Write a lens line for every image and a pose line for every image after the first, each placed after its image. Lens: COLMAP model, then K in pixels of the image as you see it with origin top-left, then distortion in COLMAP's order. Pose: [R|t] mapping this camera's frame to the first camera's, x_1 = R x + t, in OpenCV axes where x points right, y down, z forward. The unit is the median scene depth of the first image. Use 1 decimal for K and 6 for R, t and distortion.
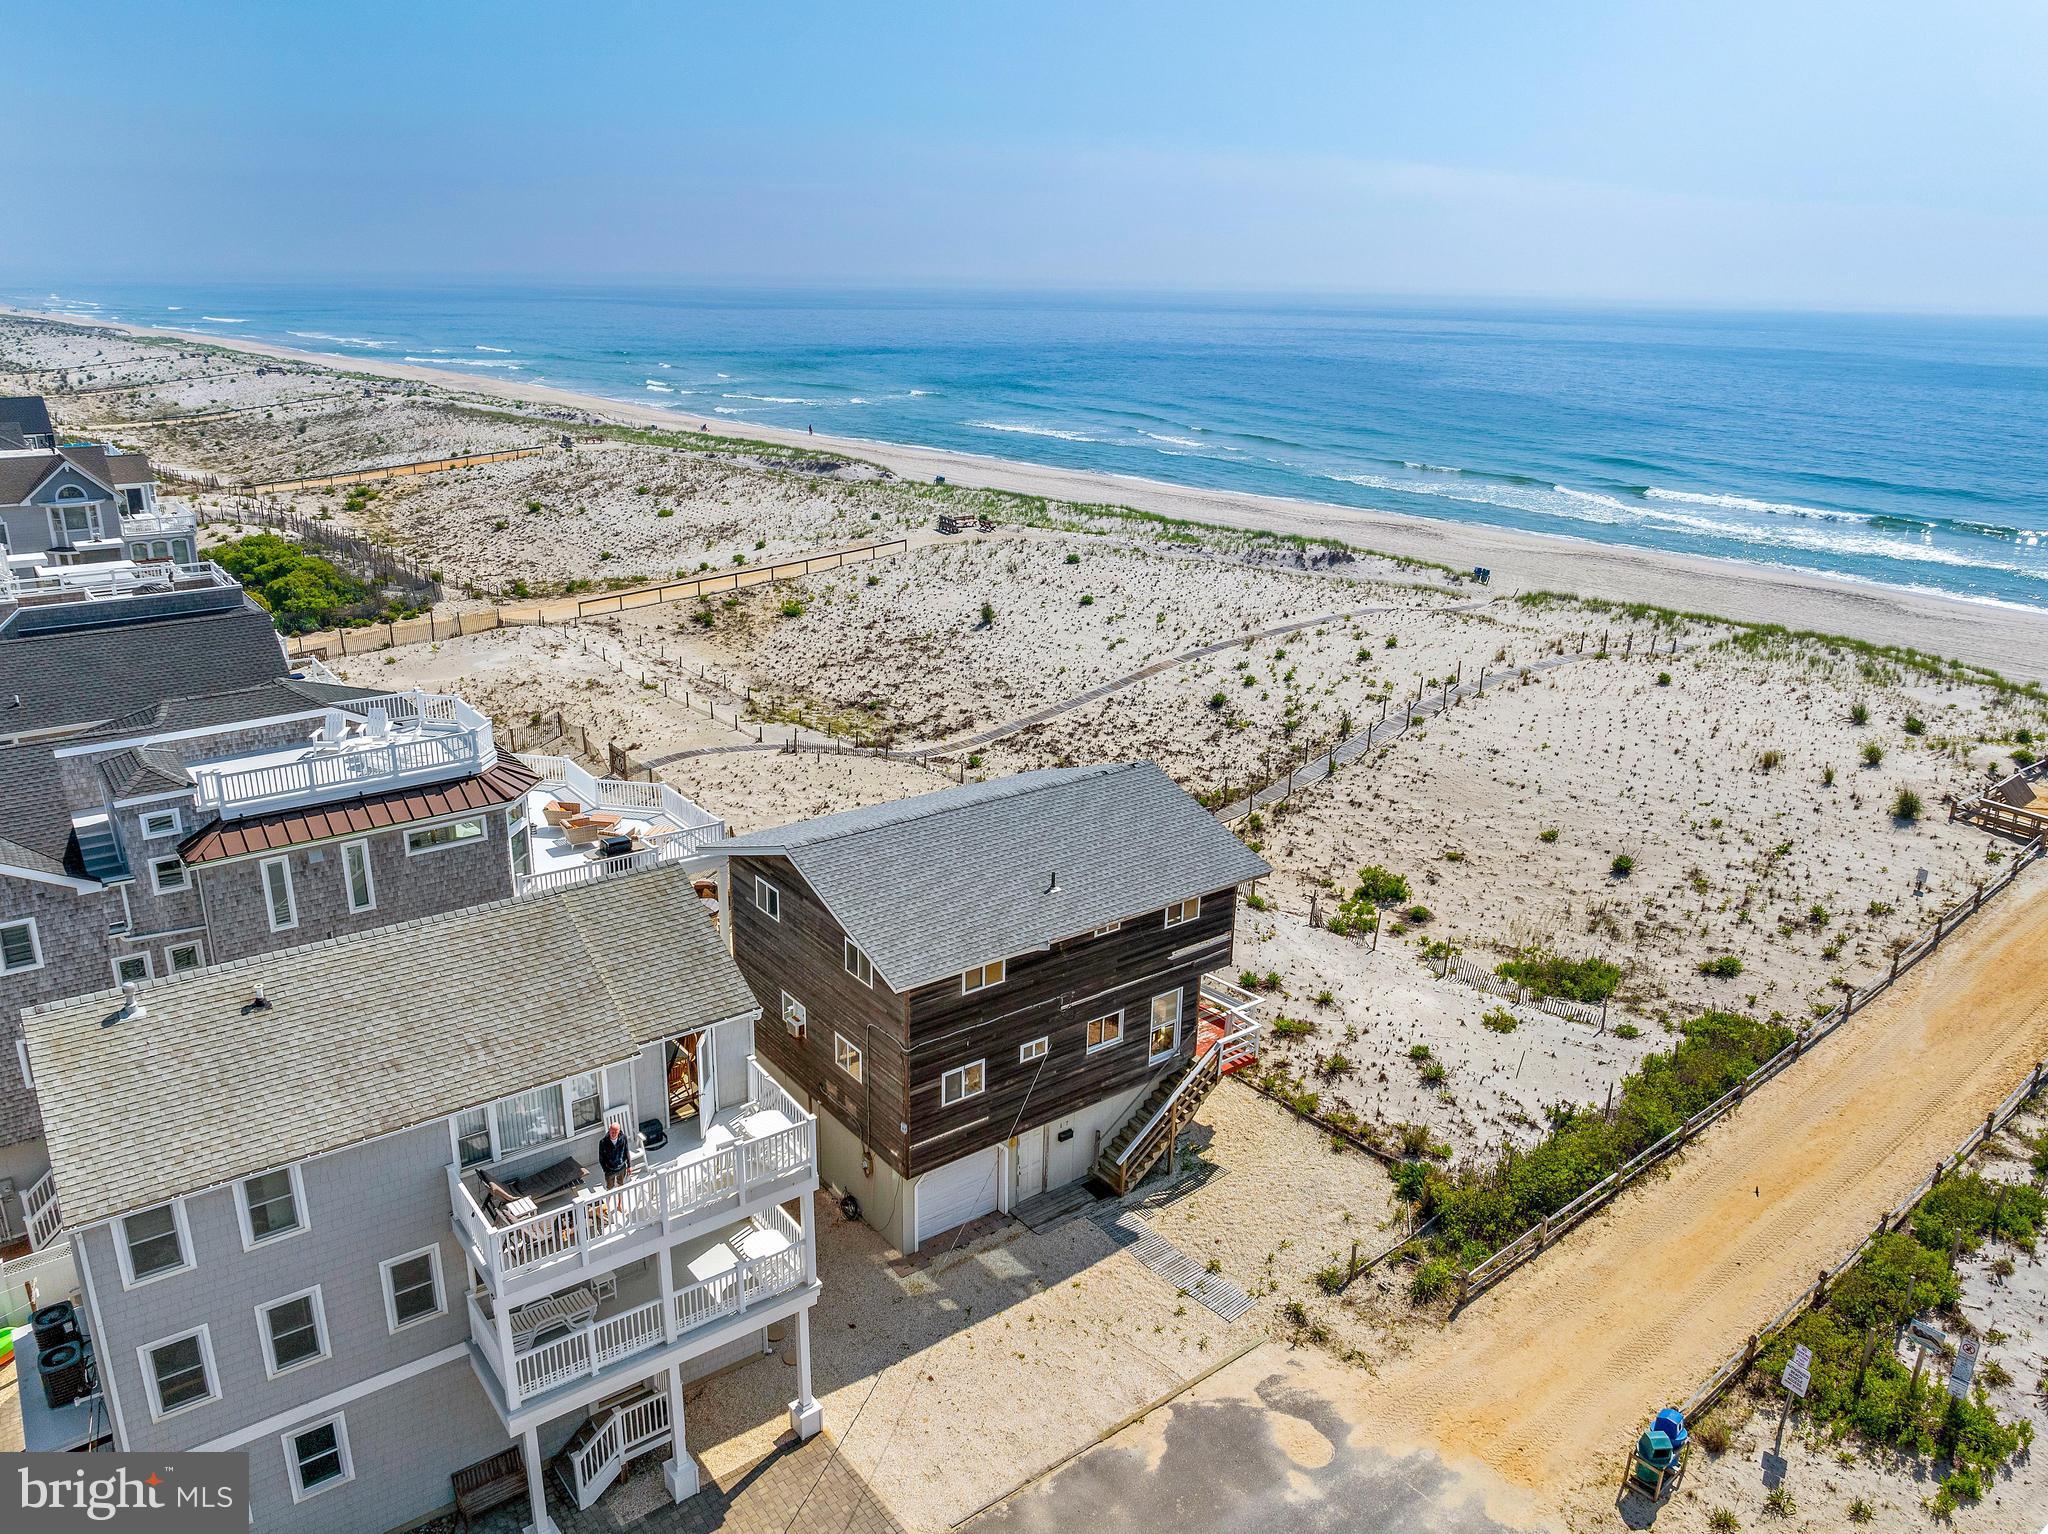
lens RADIAL K [[1456.8, 0, 1024.0], [0, 1456.8, 767.0], [0, 0, 1]] dist [-0.026784, -0.009255]
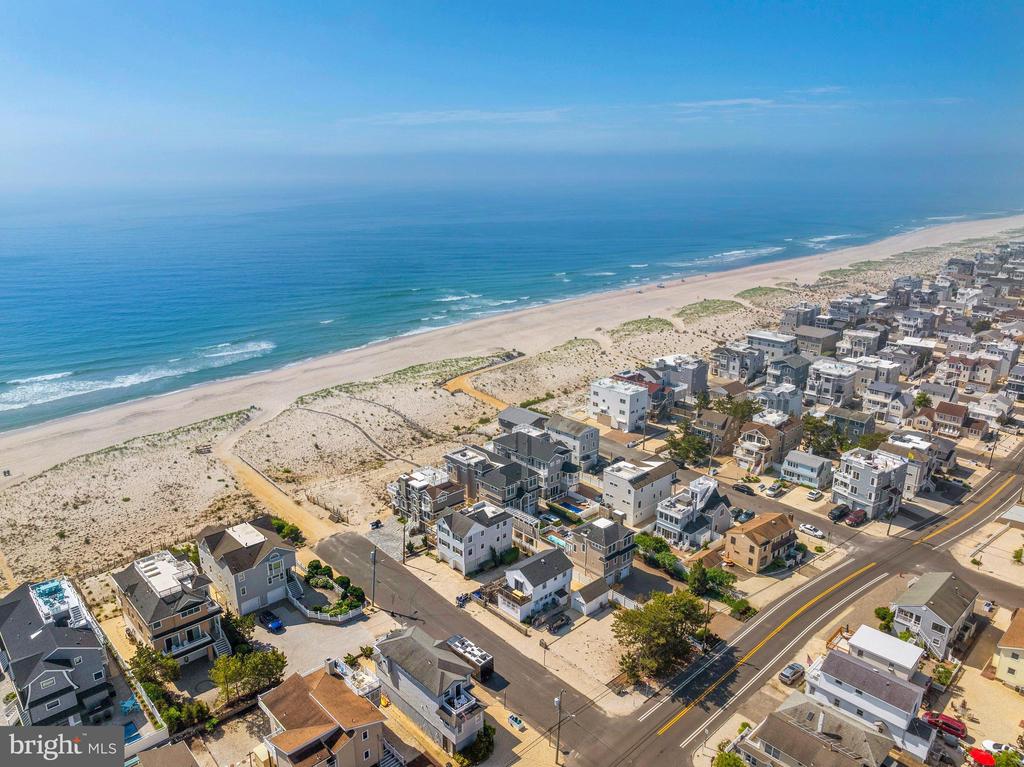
lens RADIAL K [[719.9, 0, 512.0], [0, 719.9, 383.5], [0, 0, 1]] dist [-0.035962, -0.001487]
pose [[-0.100914, -0.304854, 0.947038, -4.165762], [0.315323, 0.893022, 0.321066, -1.579004], [-0.943603, 0.331023, 0.006009, 0.873352]]
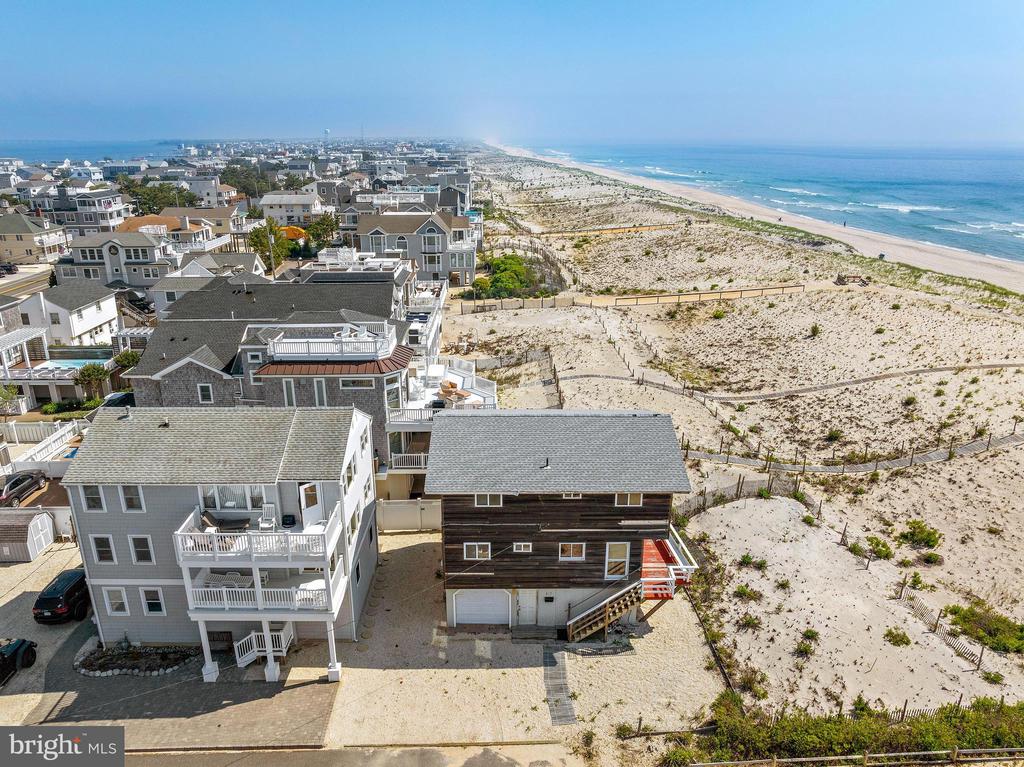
lens RADIAL K [[726.5, 0, 512.0], [0, 726.5, 383.5], [0, 0, 1]] dist [-0.037561, -0.002270]
pose [[0.800306, 0.175358, -0.573376, 0.411653], [-0.176758, 0.982780, 0.053853, -0.052396], [0.572946, 0.058250, 0.817520, 0.172579]]
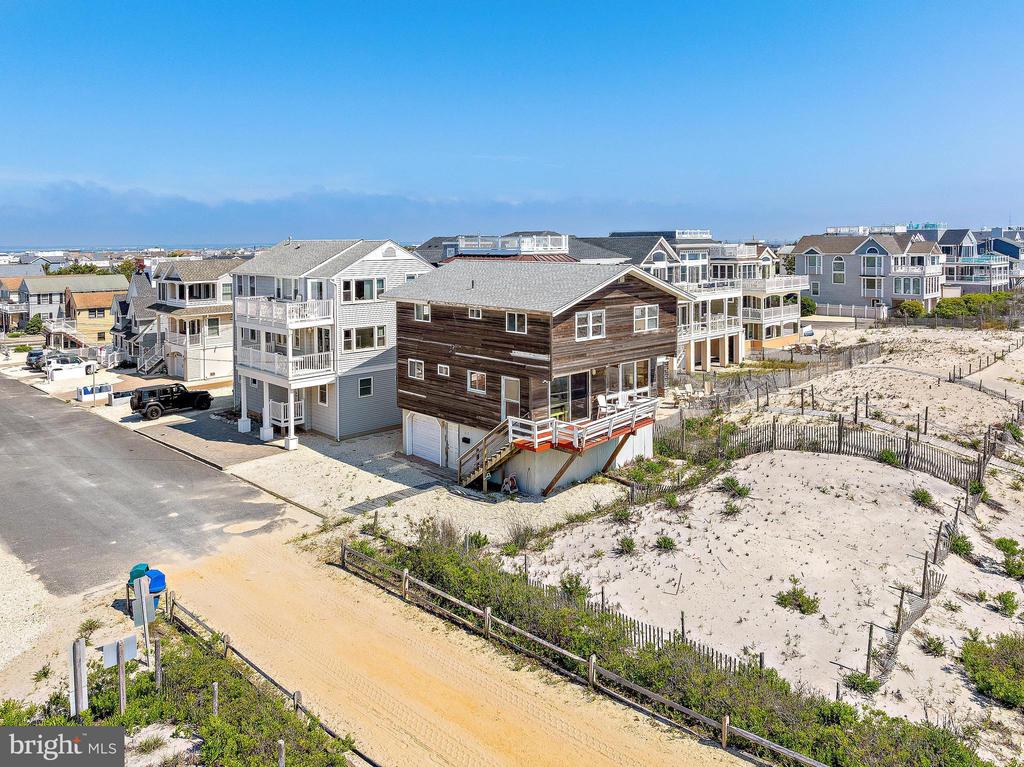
lens RADIAL K [[755.5, 0, 515.9], [0, 755.5, 254.1], [0, 0, 1]] dist [-0.032840, -0.008915]
pose [[0.114128, -0.004874, -0.993454, 0.809514], [-0.309720, 0.949976, -0.040241, 0.051509], [0.943954, 0.312286, 0.106909, 0.773307]]
